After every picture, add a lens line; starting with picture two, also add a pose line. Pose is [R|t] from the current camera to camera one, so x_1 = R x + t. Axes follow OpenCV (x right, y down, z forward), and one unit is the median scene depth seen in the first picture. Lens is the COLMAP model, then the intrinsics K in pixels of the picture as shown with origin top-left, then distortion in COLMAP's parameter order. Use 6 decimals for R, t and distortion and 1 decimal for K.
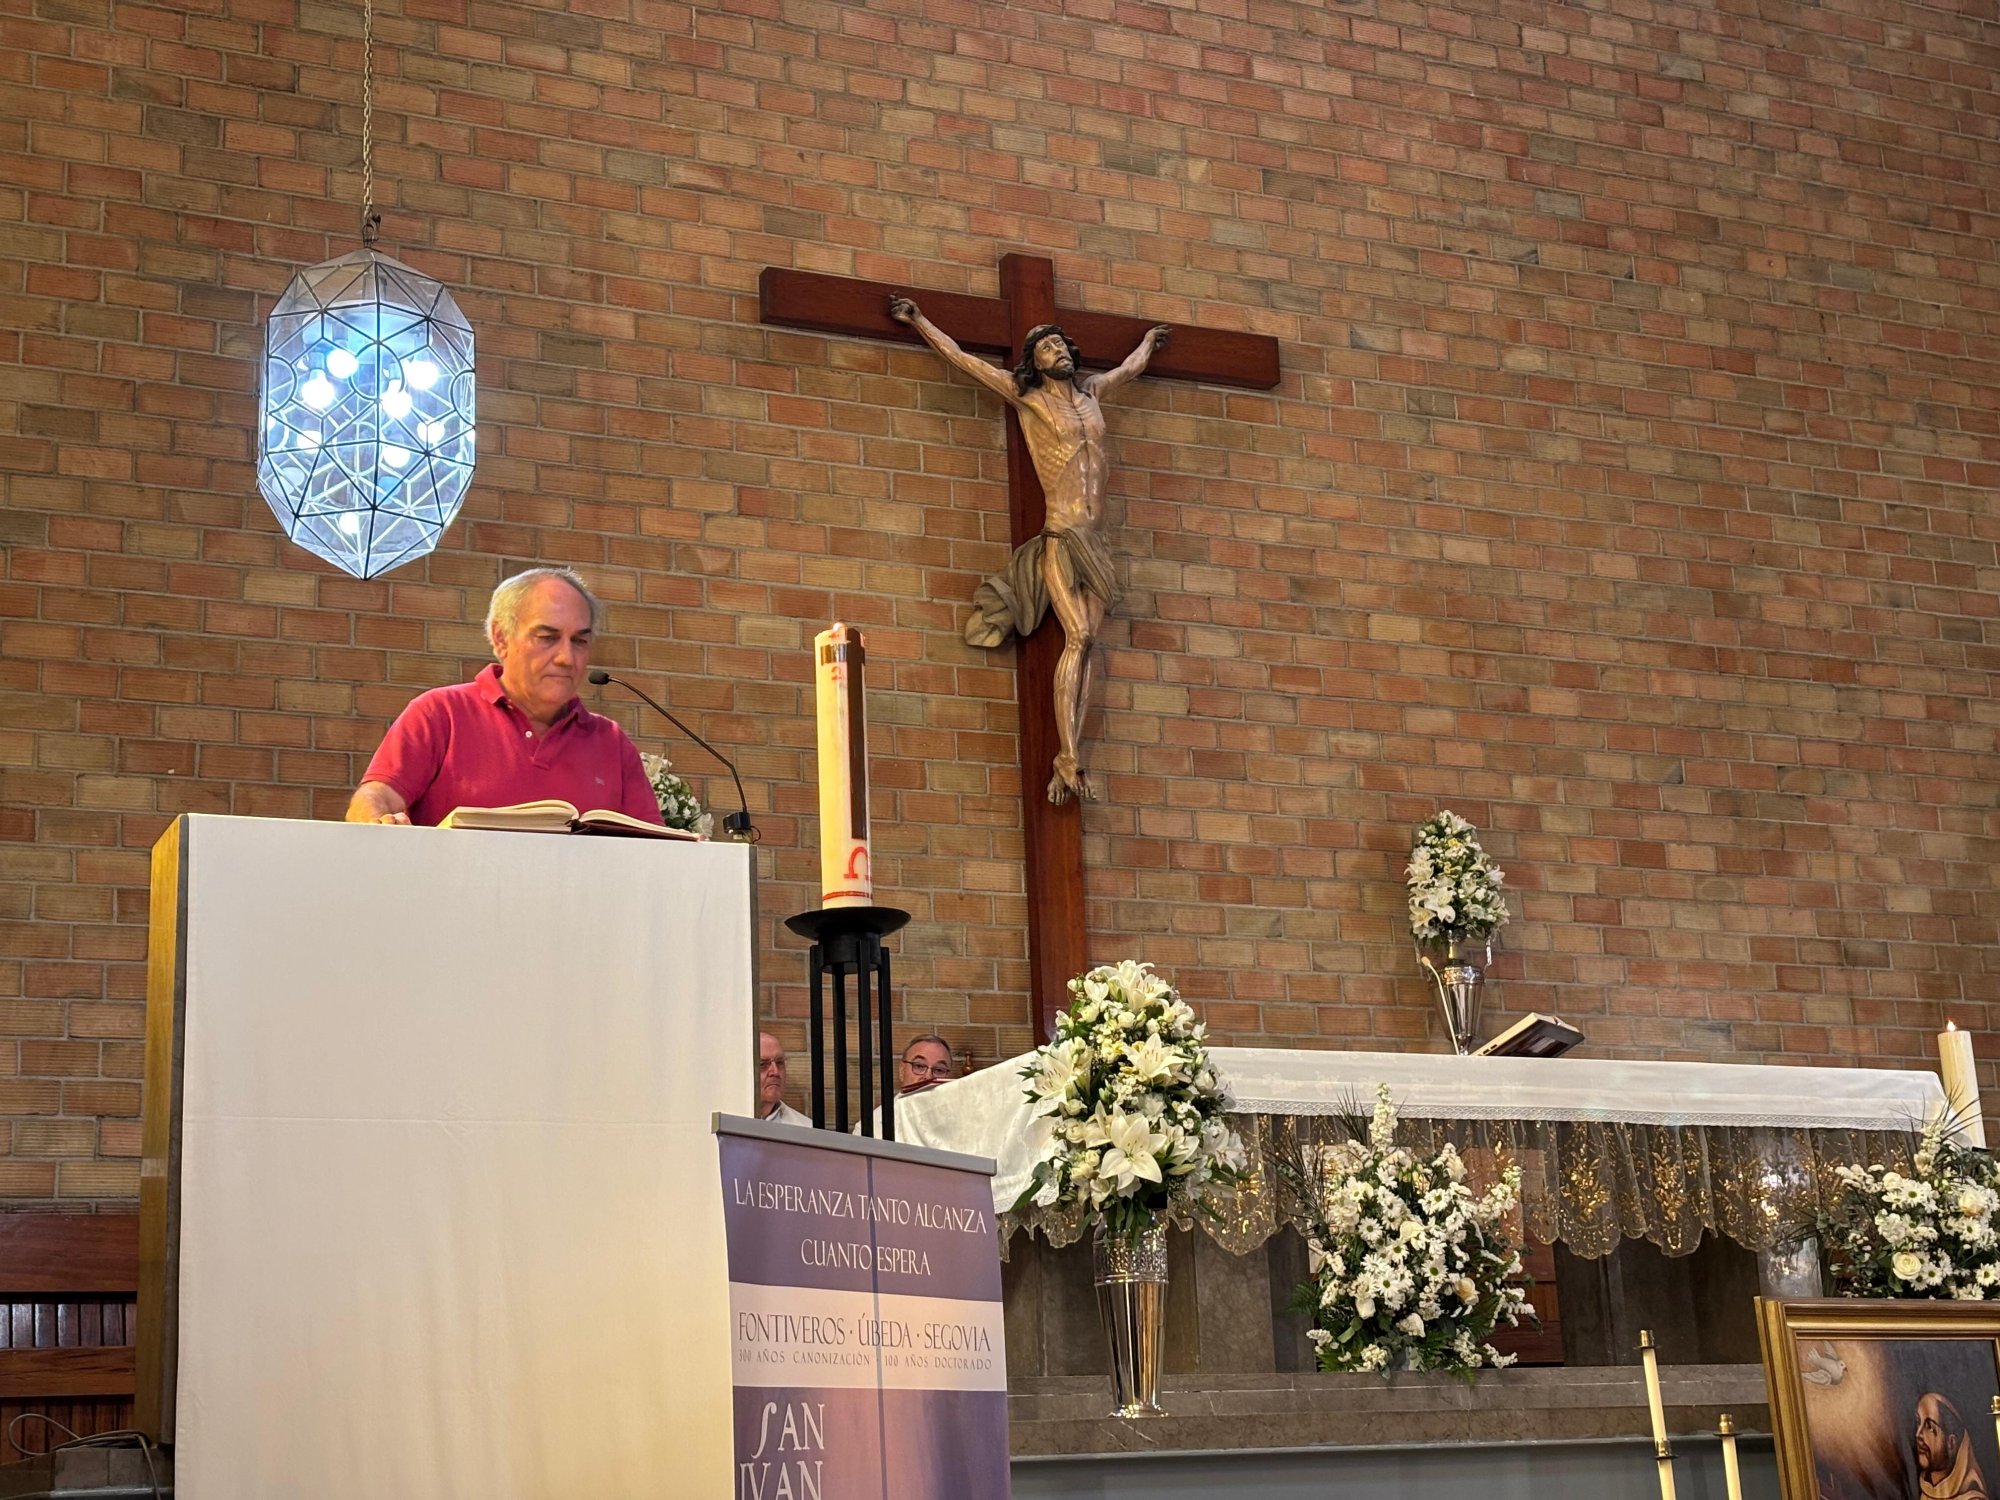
lens RADIAL K [[3000.0, 0, 1008.6], [0, 3000.0, 747.9], [0, 0, 1]] dist [0.117620, 0.000000]
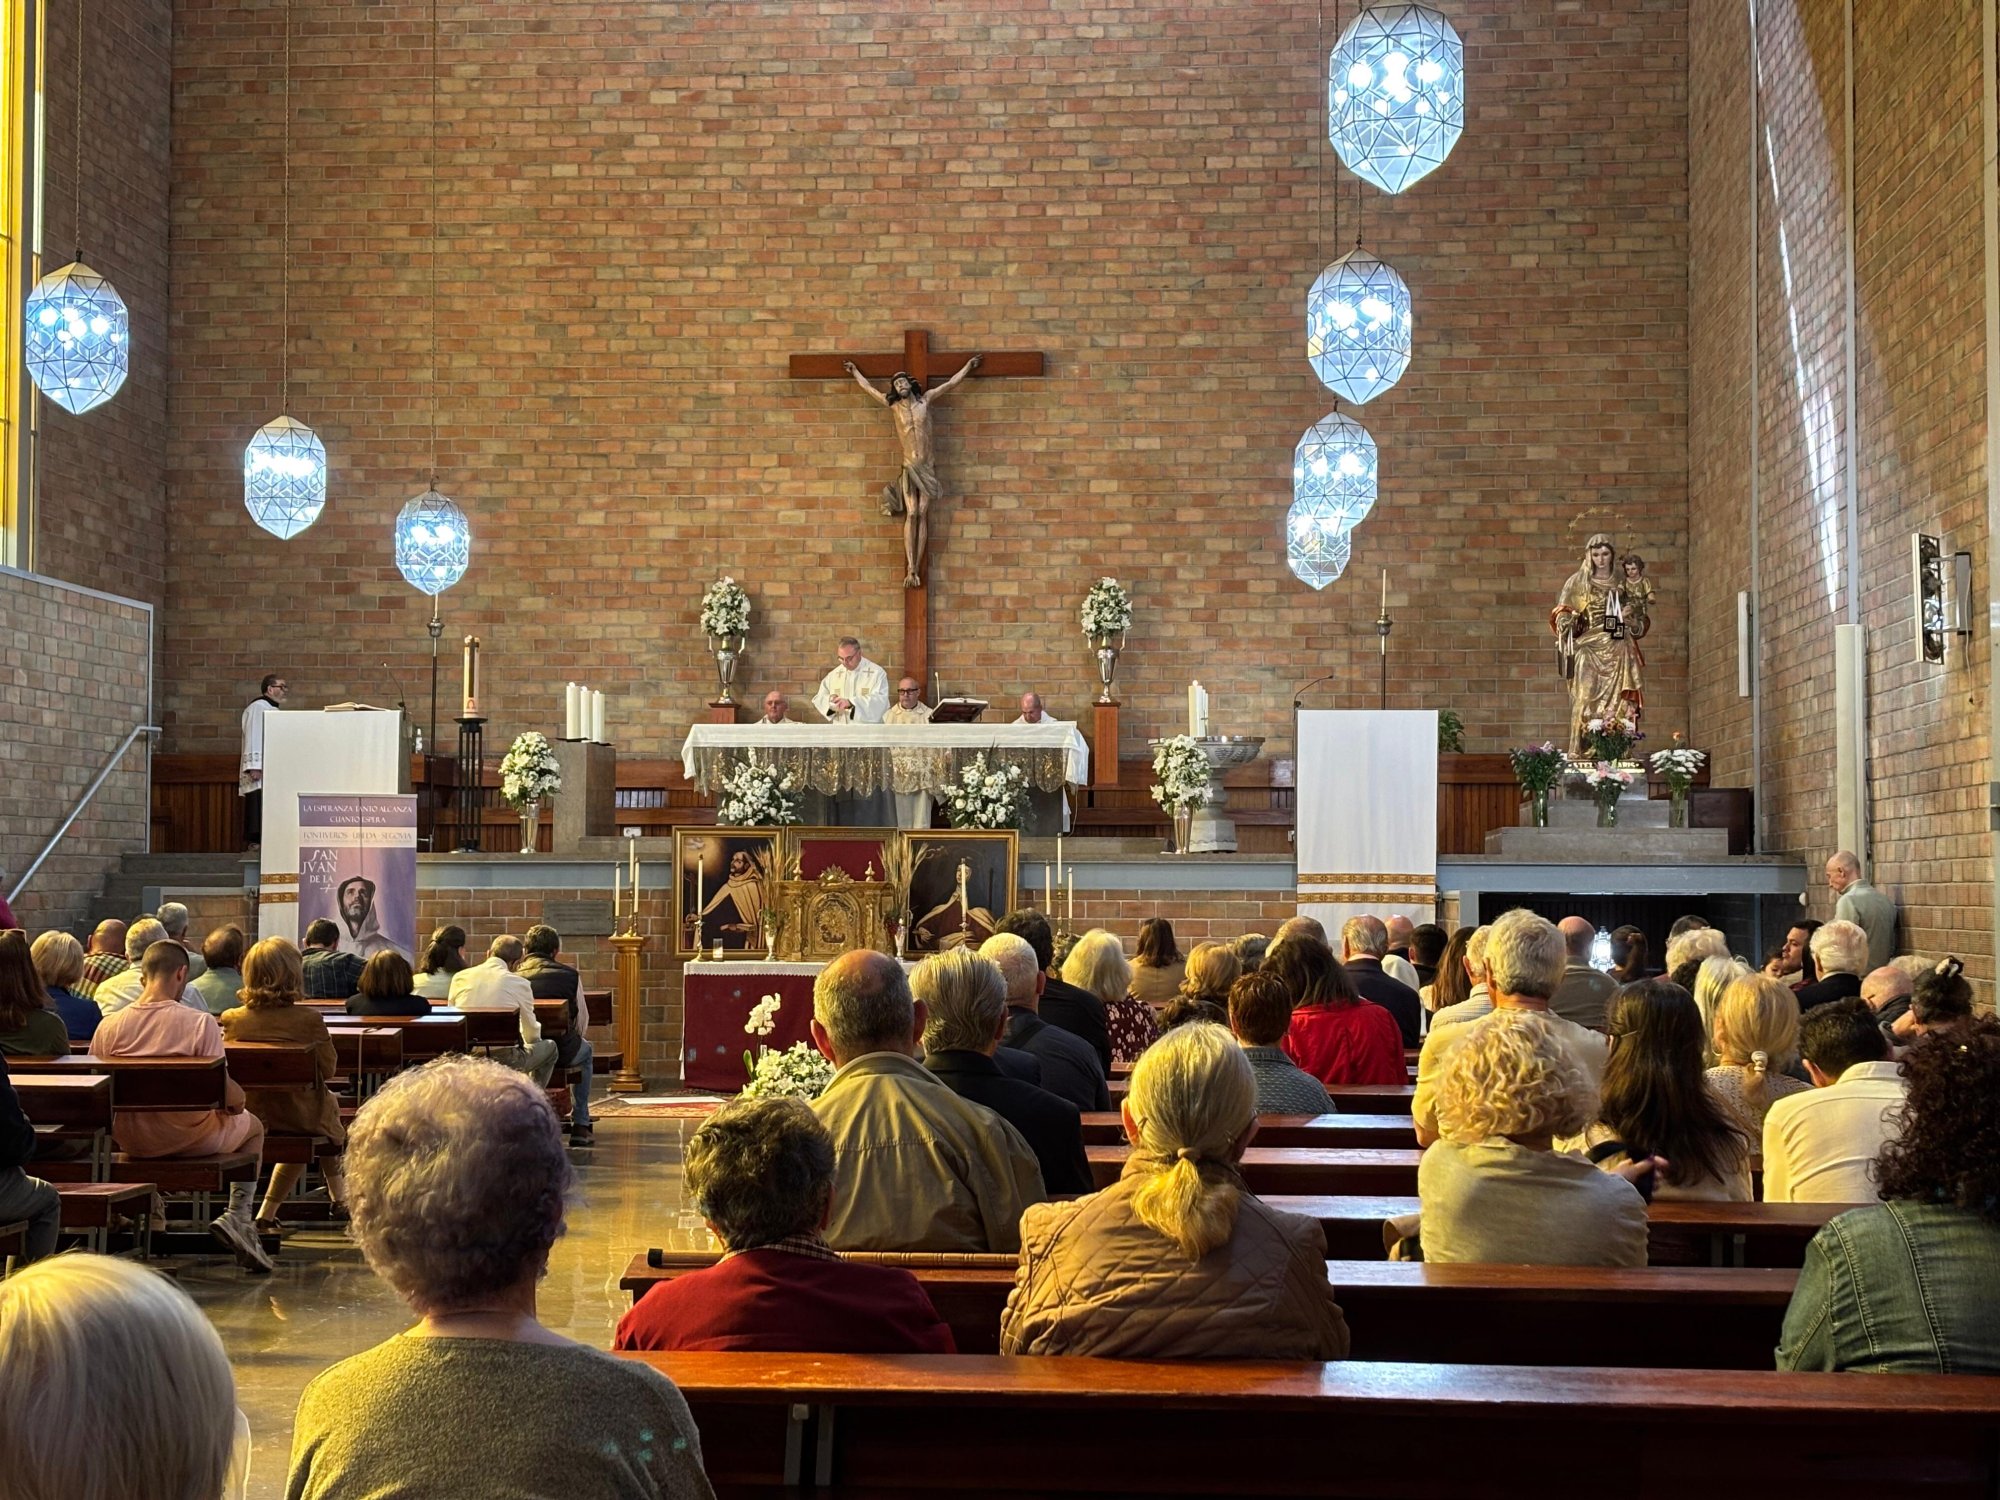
lens RADIAL K [[3000.0, 0, 1026.8], [0, 3000.0, 797.6], [0, 0, 1]] dist [0.117620, 0.000000]
pose [[0.870425, 0.028774, -0.491460, 1.215406], [0.082263, 0.975754, 0.202824, -0.279426], [0.485379, -0.216972, 0.846953, -0.938567]]
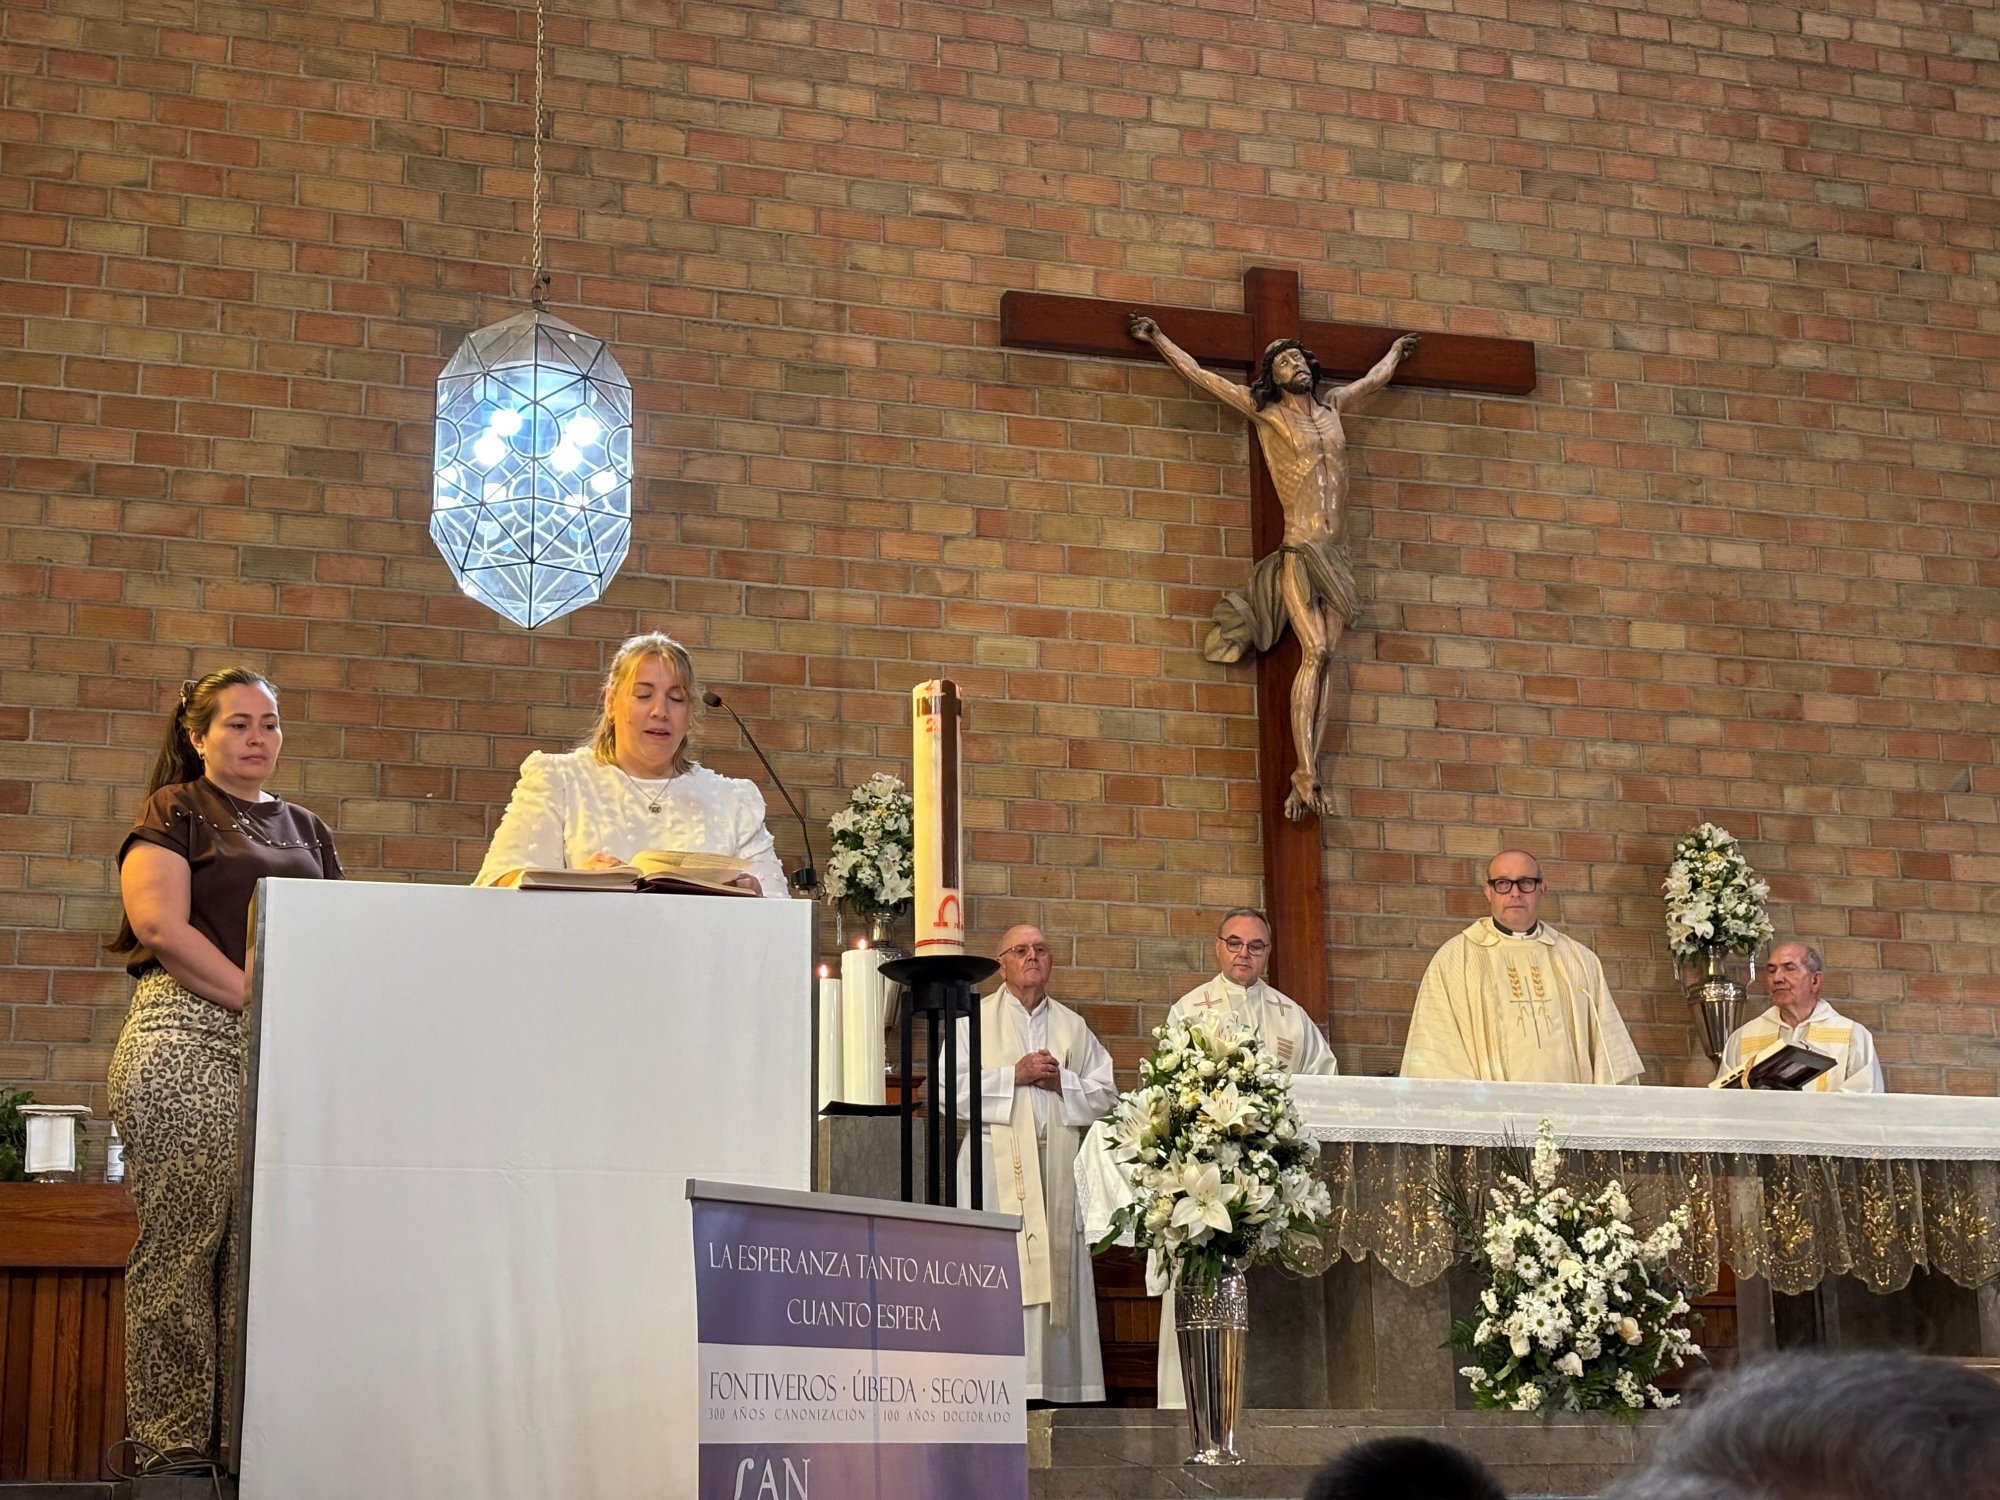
lens RADIAL K [[3000.0, 0, 993.6], [0, 3000.0, 760.4], [0, 0, 1]] dist [0.117620, 0.000000]
pose [[0.990126, -0.005918, -0.140054, 0.055736], [0.007518, 0.999912, 0.010895, -0.012464], [0.139977, -0.011841, 0.990084, -0.005307]]
